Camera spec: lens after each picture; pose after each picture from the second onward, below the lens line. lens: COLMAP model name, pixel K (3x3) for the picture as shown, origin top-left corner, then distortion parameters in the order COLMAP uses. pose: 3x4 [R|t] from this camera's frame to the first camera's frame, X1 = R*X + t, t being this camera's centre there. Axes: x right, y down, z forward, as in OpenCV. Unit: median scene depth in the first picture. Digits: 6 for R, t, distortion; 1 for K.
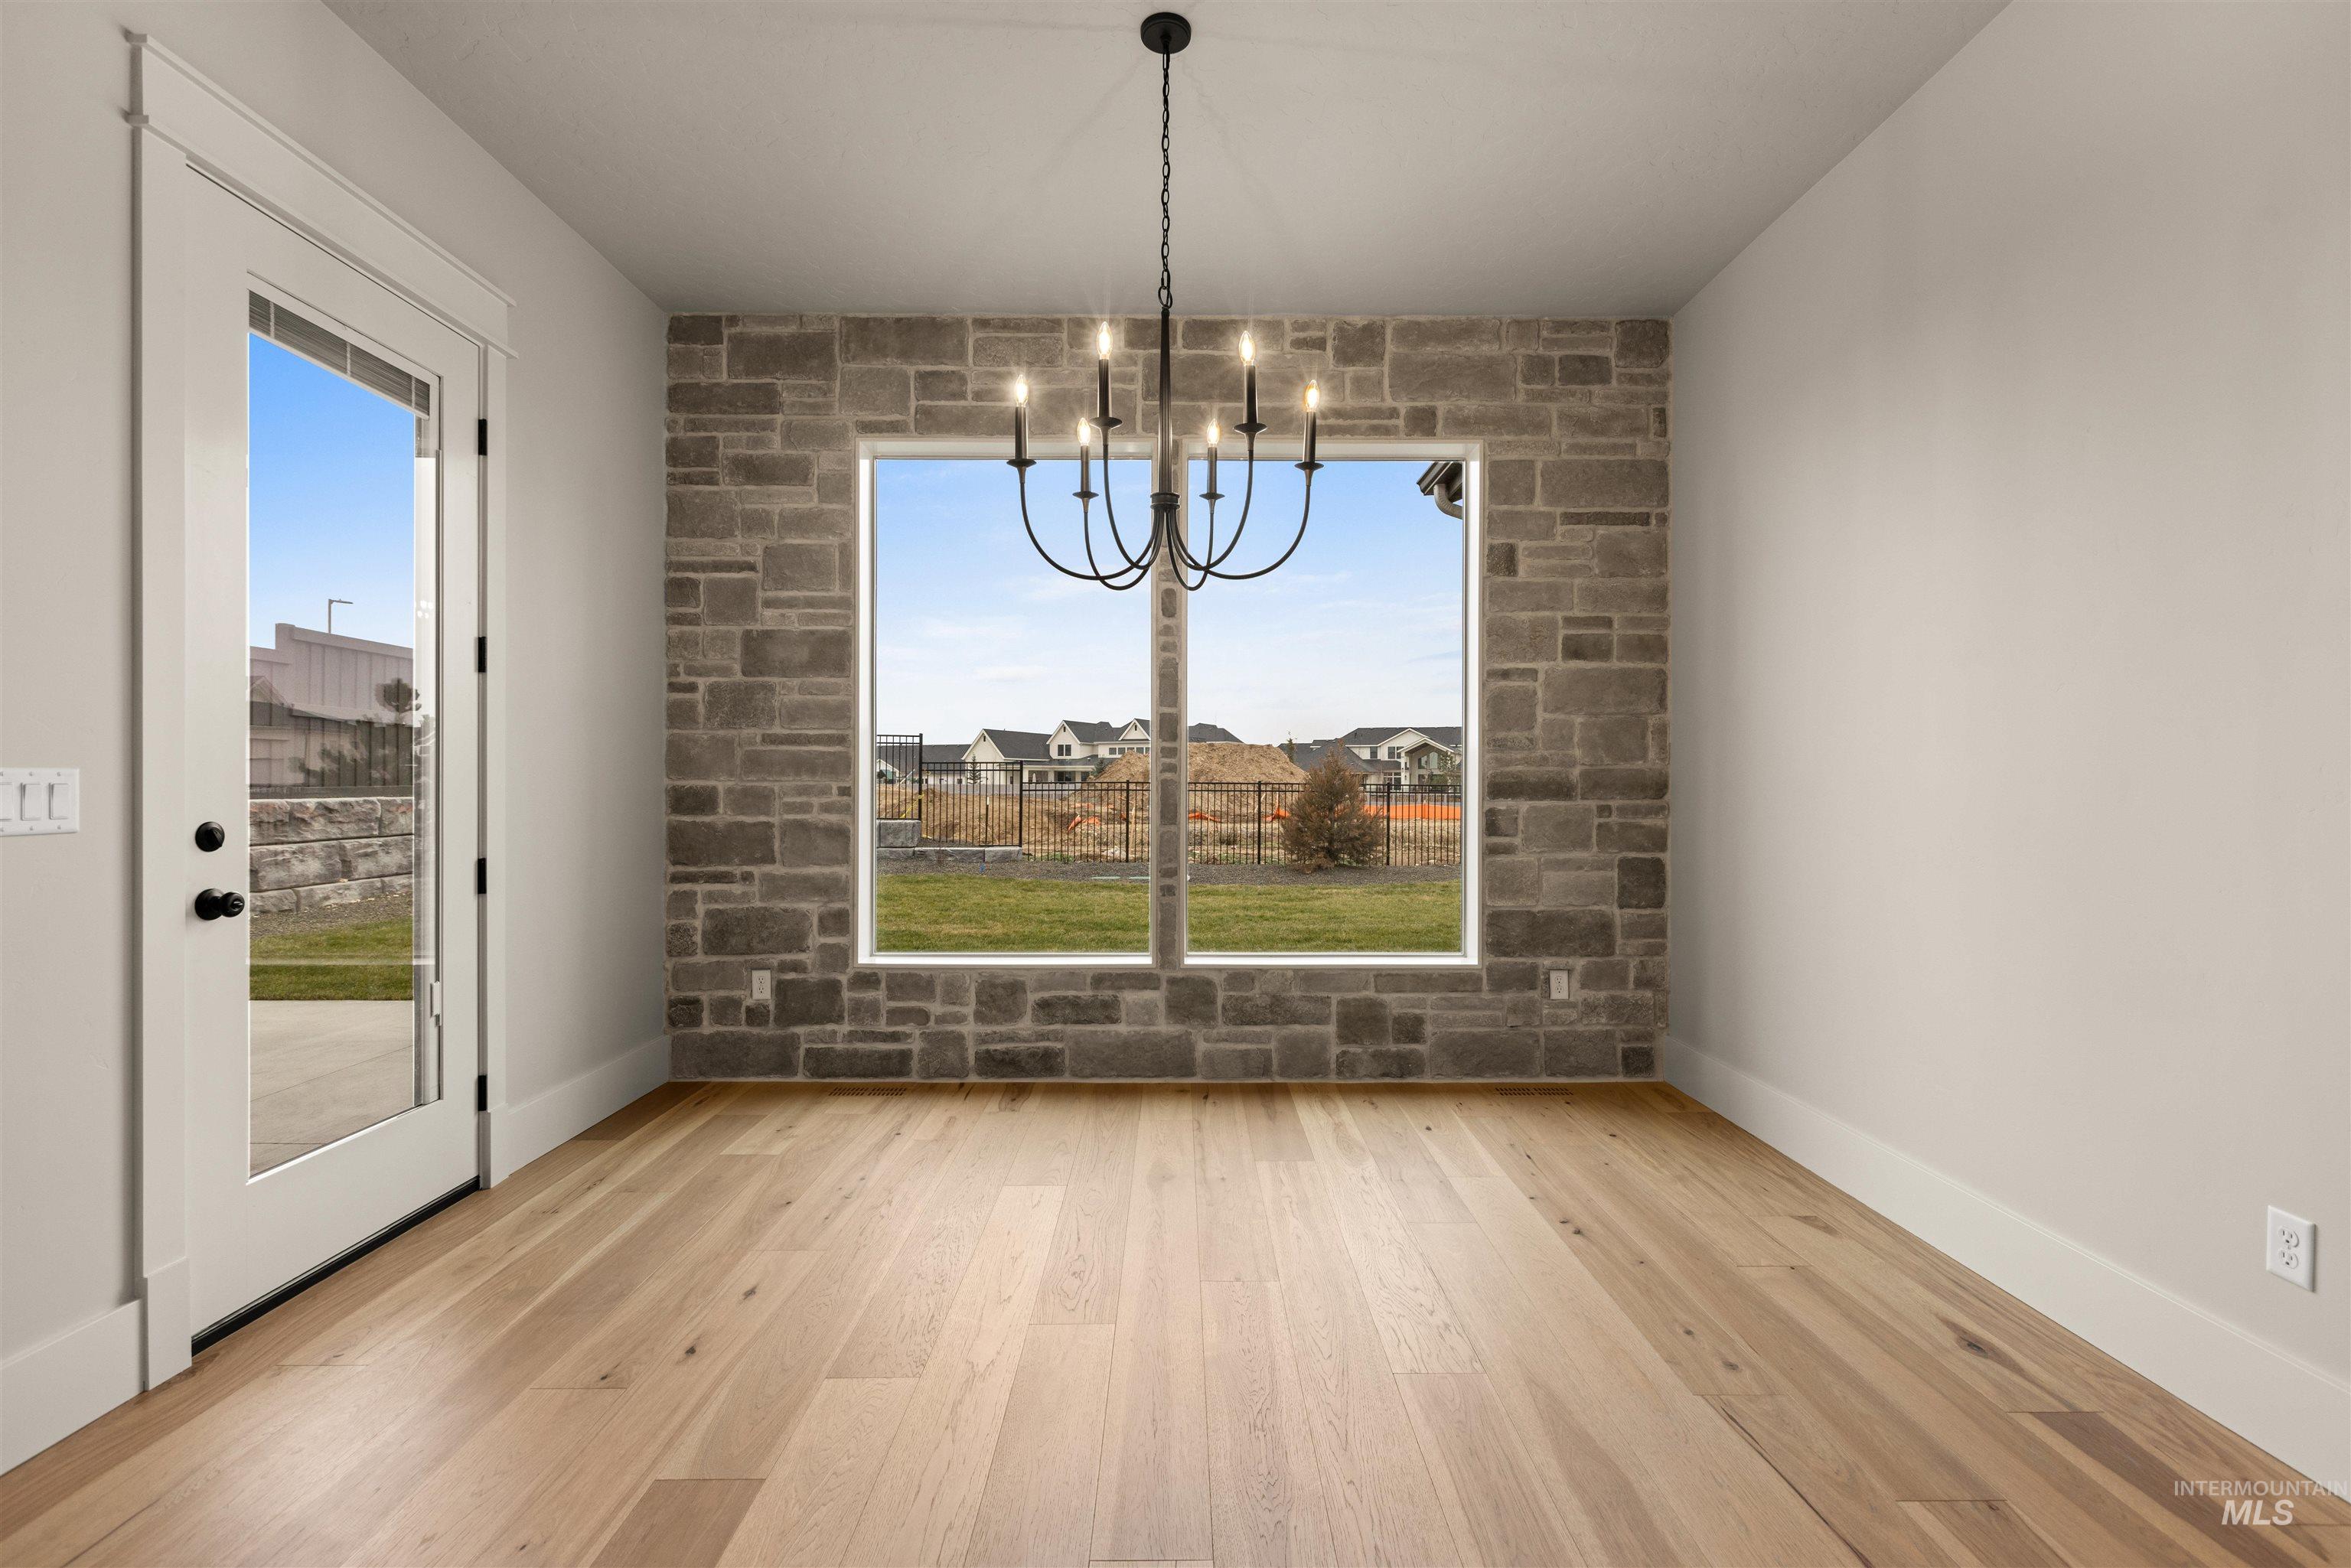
lens RADIAL K [[1072.9, 0, 1168.4], [0, 1072.9, 780.0], [0, 0, 1]] dist [-0.001051, 0.001721]
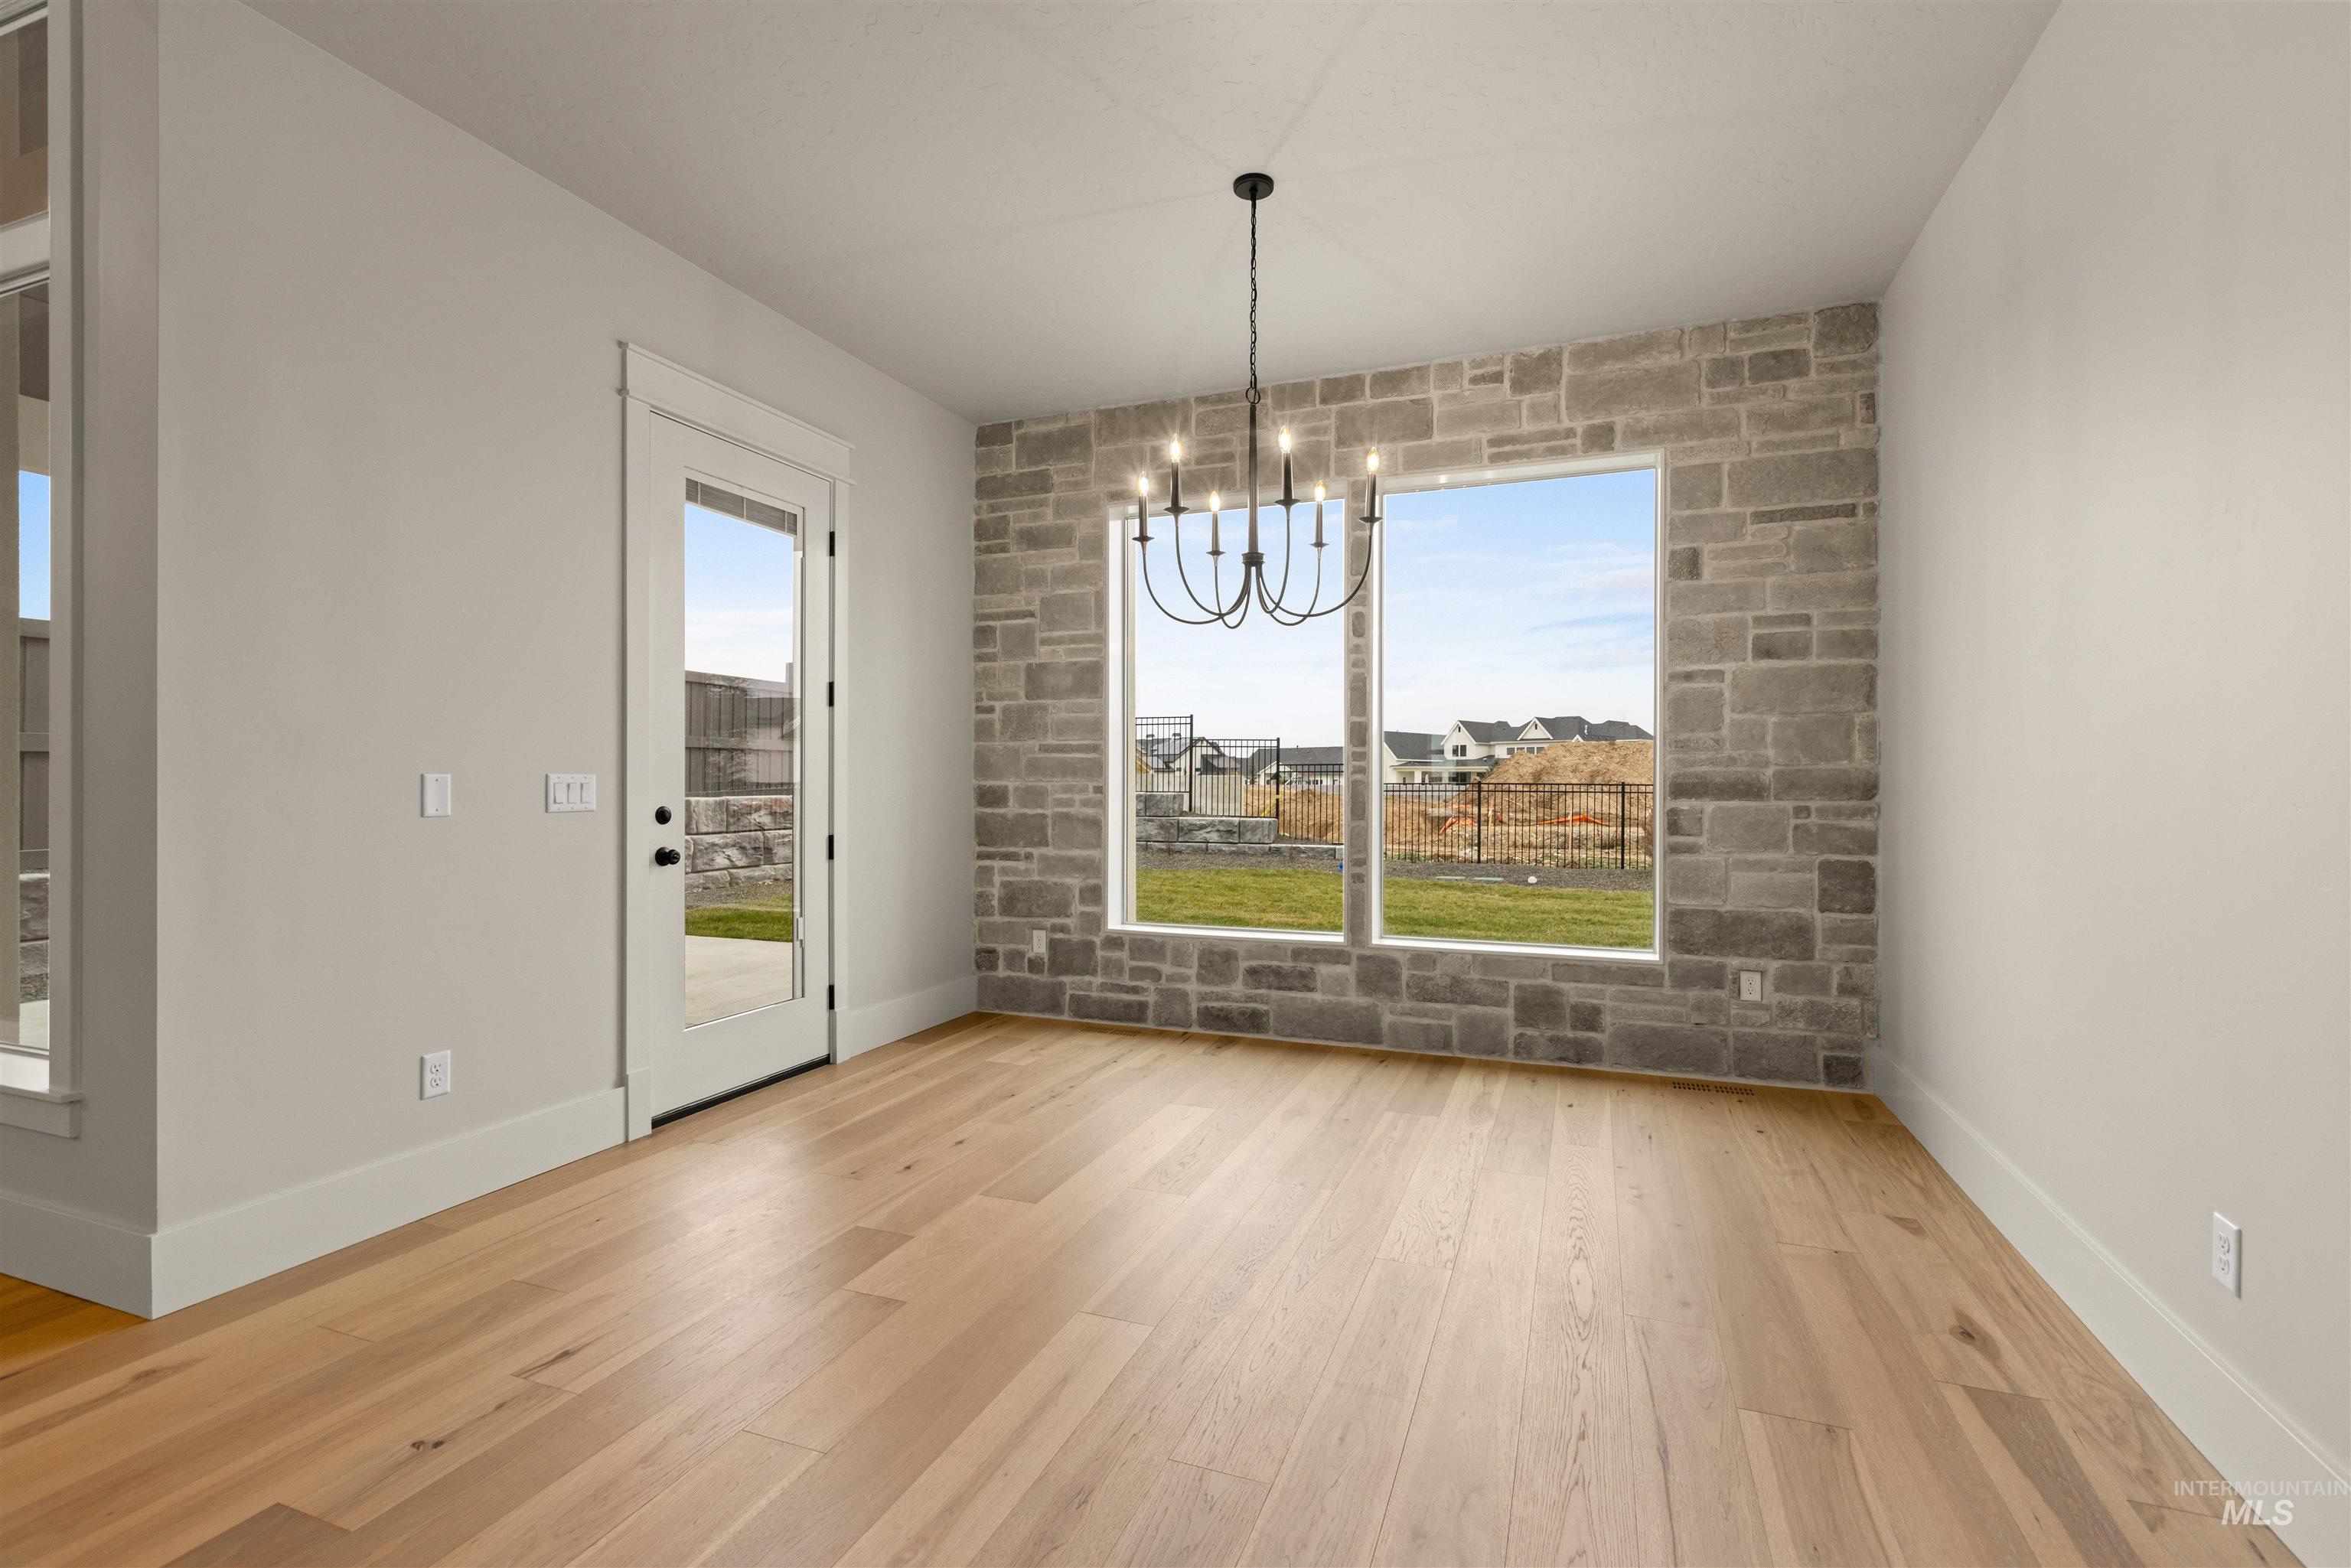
lens RADIAL K [[1062.9, 0, 1154.7], [0, 1062.9, 778.6], [0, 0, 1]] dist [-0.001122, 0.000555]
pose [[0.927975, -0.001276, -0.372639, 0.219512], [0.000419, 0.999997, -0.002382, 0.000483], [0.372641, 0.002054, 0.927973, -0.121975]]
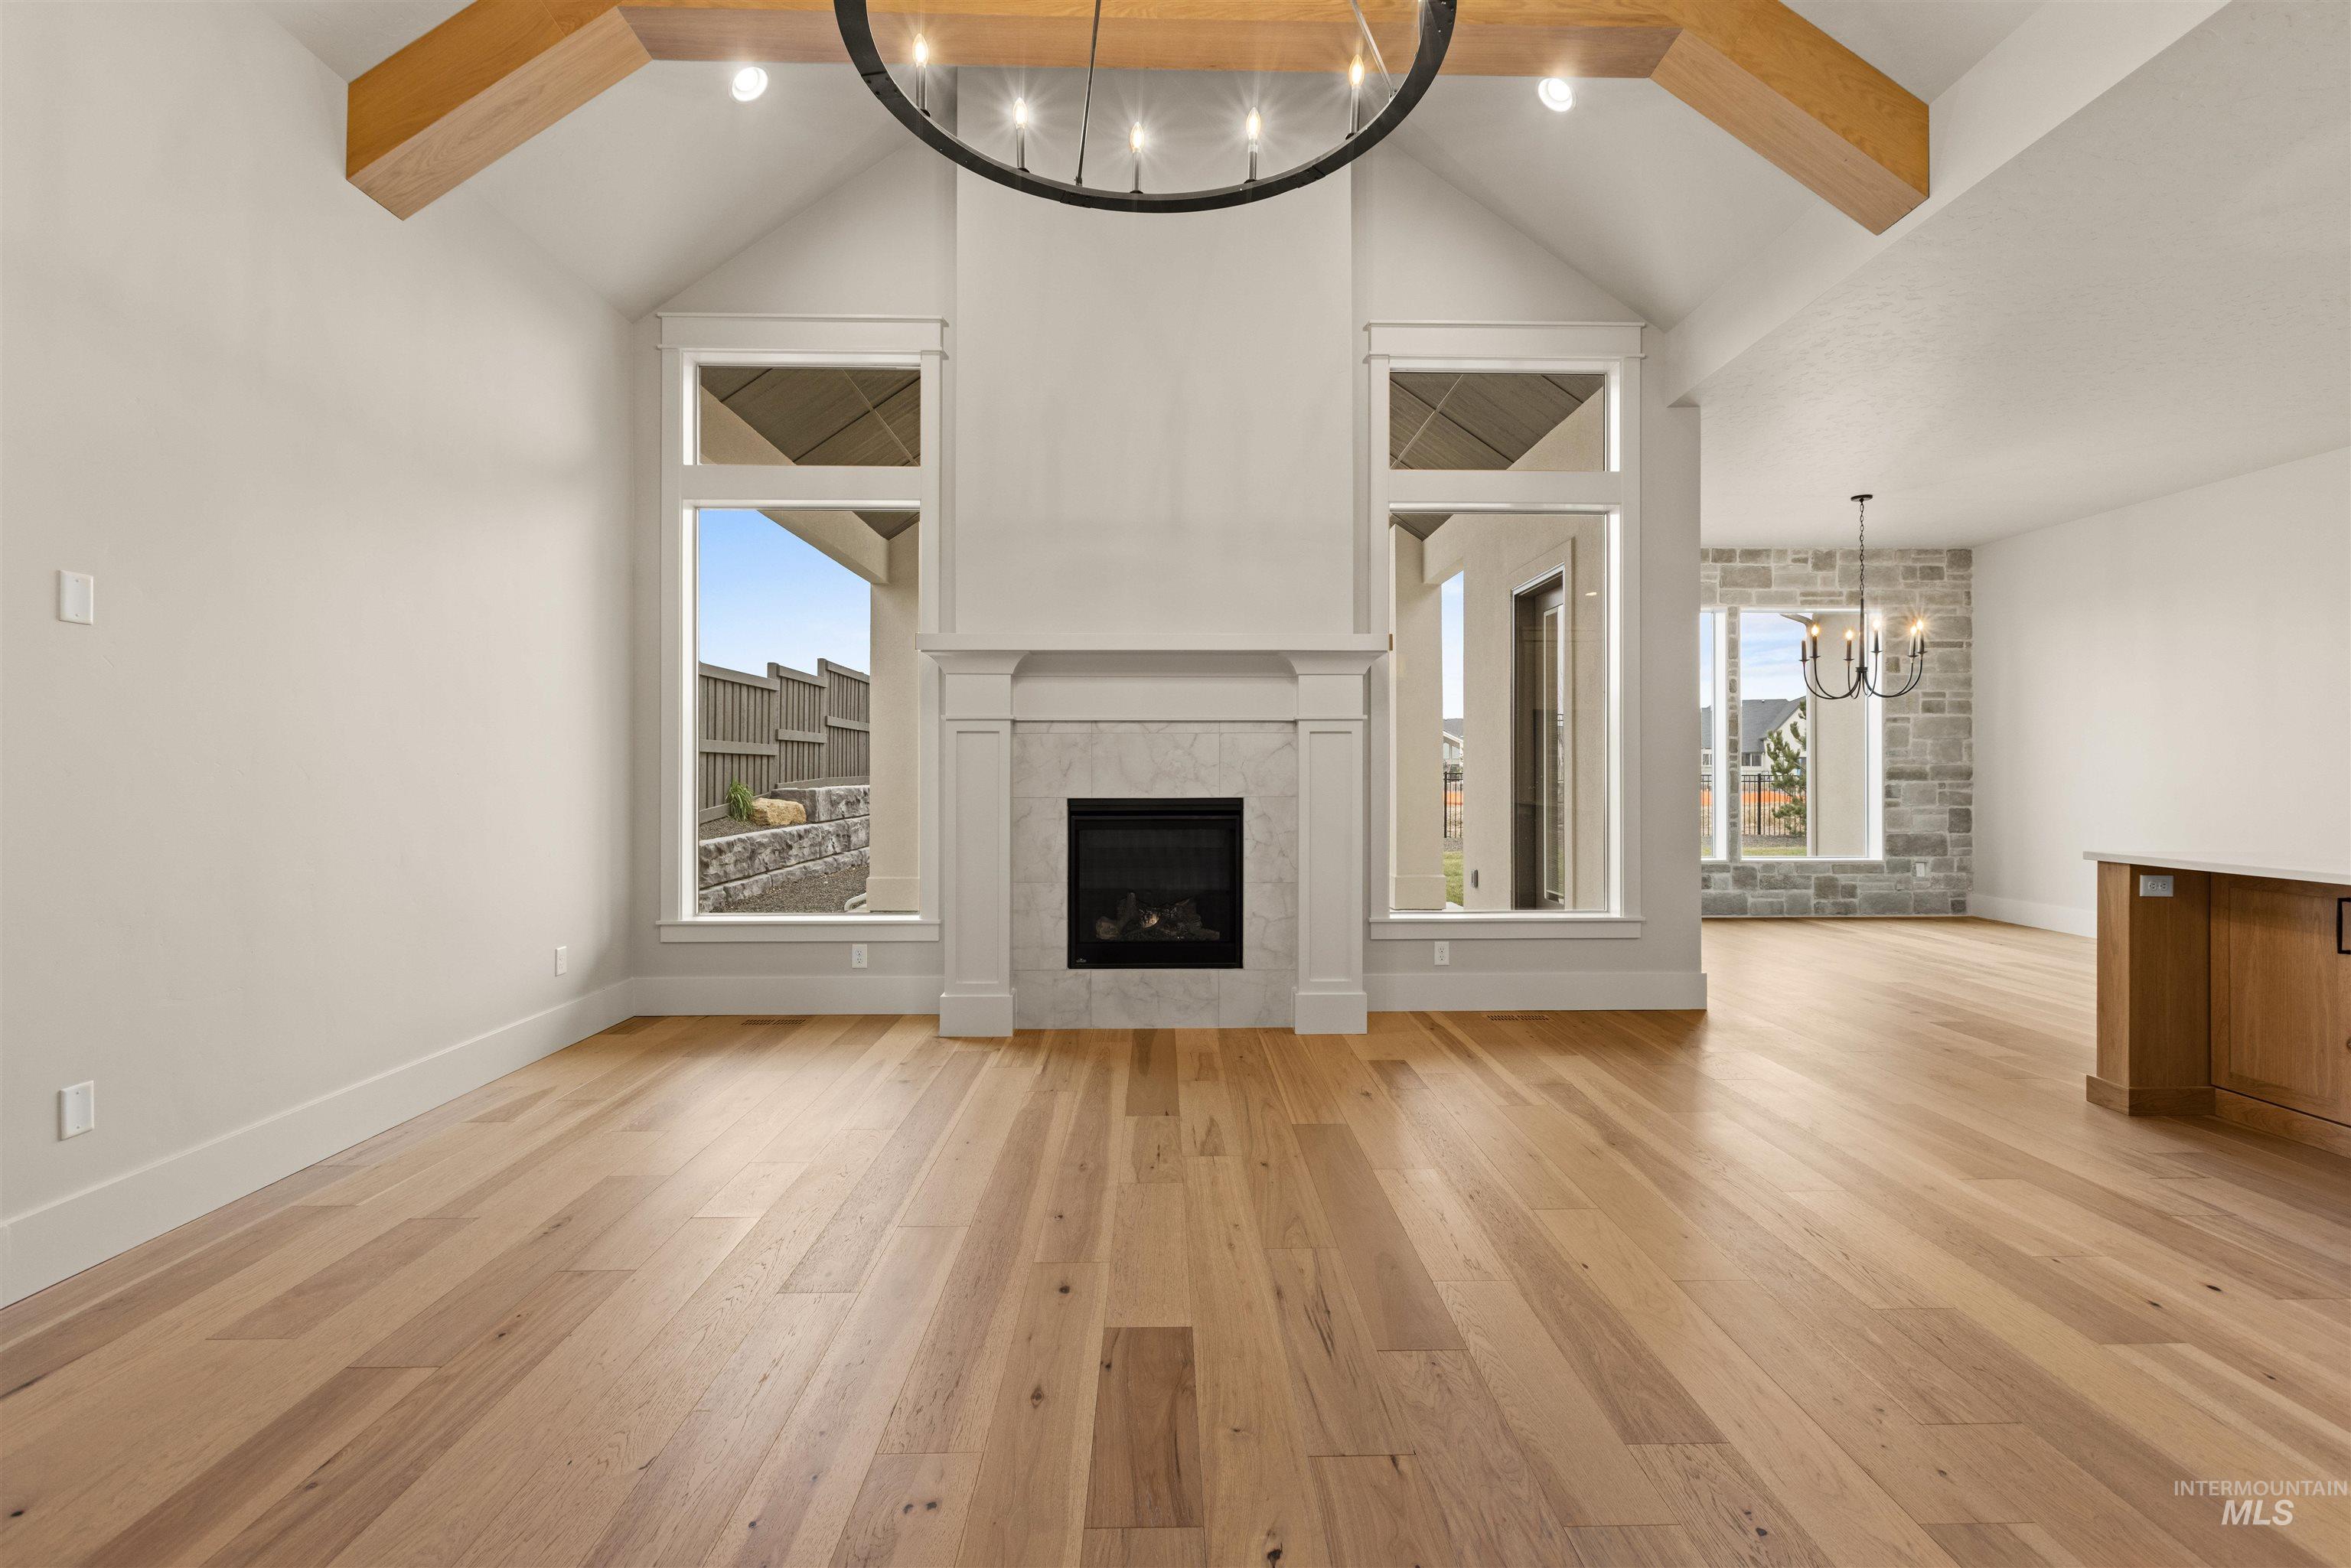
lens RADIAL K [[1079.2, 0, 1166.9], [0, 1079.2, 767.1], [0, 0, 1]] dist [0.002289, 0.000136]
pose [[0.999872, -0.001687, 0.015914, -1.124998], [0.001746, 0.999992, -0.003665, -0.002198], [-0.015908, 0.003692, 0.999867, -1.064045]]
